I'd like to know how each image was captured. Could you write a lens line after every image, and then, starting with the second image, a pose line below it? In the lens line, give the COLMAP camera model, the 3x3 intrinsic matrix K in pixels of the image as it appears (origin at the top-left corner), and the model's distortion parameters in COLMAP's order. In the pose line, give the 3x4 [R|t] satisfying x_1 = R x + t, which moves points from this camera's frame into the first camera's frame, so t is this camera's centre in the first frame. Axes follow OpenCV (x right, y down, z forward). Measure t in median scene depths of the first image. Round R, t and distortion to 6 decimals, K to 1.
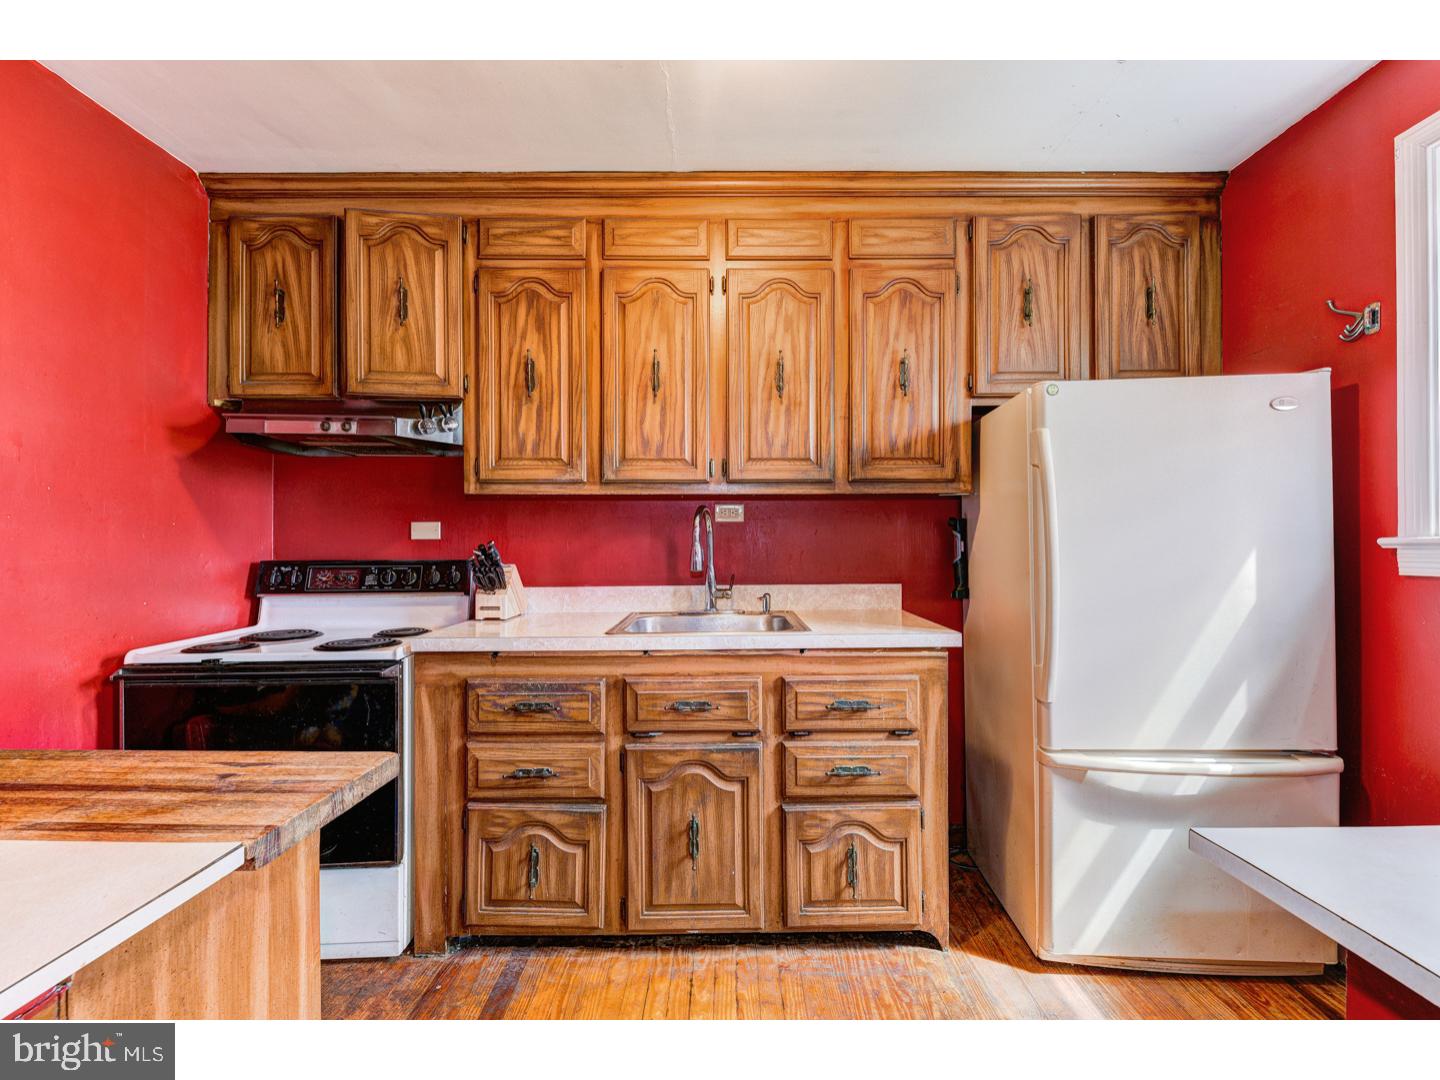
lens RADIAL K [[617.8, 0, 727.8], [0, 617.8, 540.4], [0, 0, 1]] dist [0.006810, -0.000320]
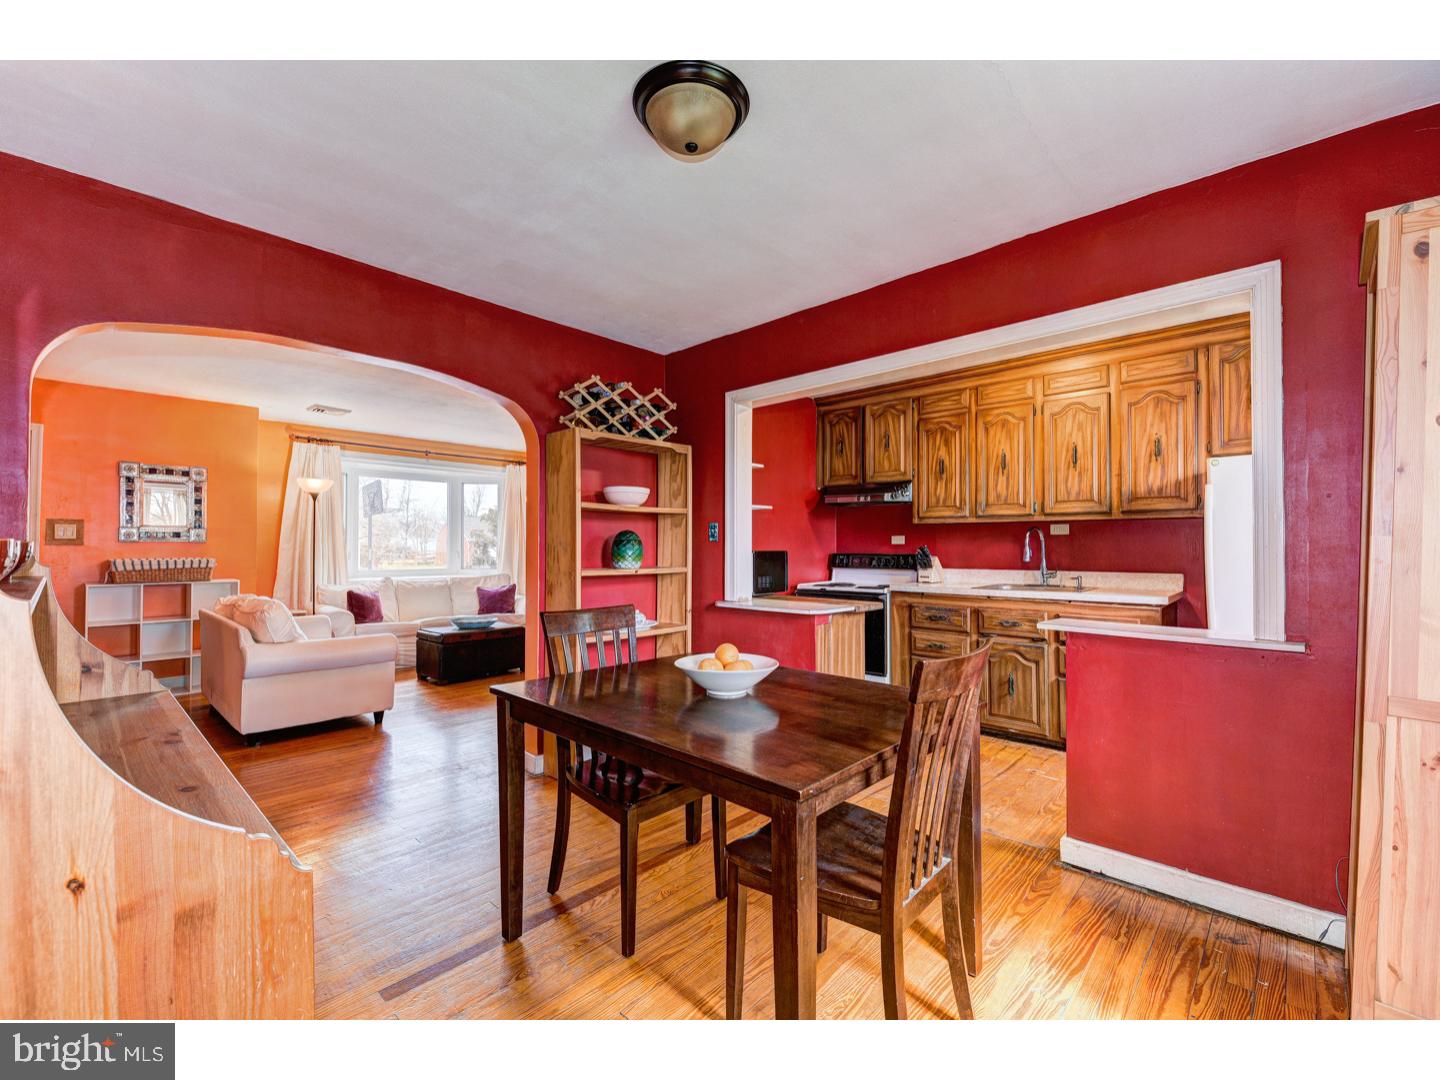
lens RADIAL K [[617.8, 0, 727.8], [0, 617.8, 540.4], [0, 0, 1]] dist [0.006810, -0.000320]
pose [[0.732504, -0.001546, -0.680761, 0.582206], [-0.000696, 0.999995, -0.003020, -0.009161], [0.680762, 0.002686, 0.732500, -1.045281]]
